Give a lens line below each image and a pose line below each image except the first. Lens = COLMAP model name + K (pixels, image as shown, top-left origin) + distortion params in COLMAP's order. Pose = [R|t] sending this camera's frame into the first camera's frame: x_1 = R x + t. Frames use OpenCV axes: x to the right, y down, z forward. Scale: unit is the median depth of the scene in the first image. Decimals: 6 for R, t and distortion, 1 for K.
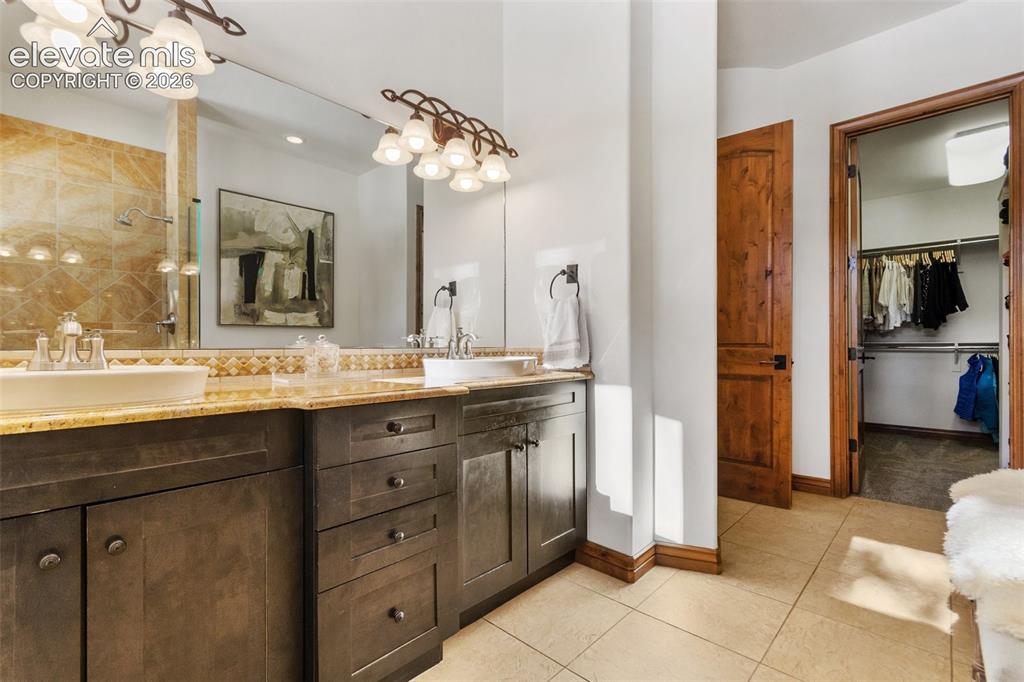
lens RADIAL K [[454.7, 0, 506.3], [0, 454.7, 346.5], [0, 0, 1]] dist [0.007565, -0.000789]
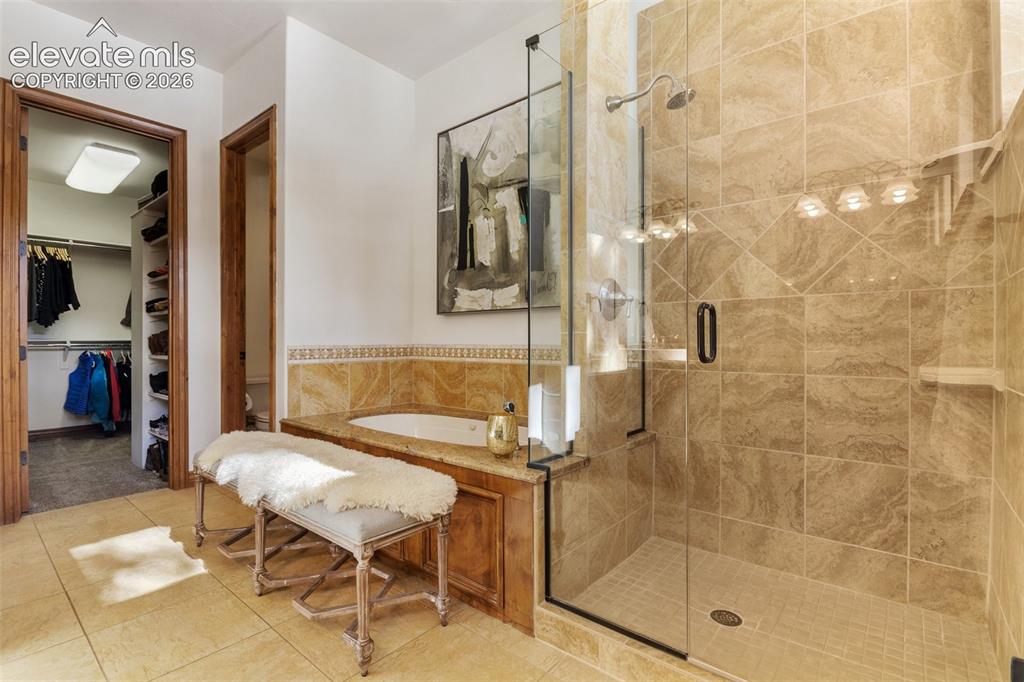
lens RADIAL K [[474.3, 0, 507.1], [0, 474.3, 343.3], [0, 0, 1]] dist [-0.004921, -0.000621]
pose [[-0.051308, 0.001074, 0.998682, -0.149183], [0.001549, 0.999998, -0.000996, 0.000571], [-0.998682, 0.001496, -0.051310, 0.101778]]
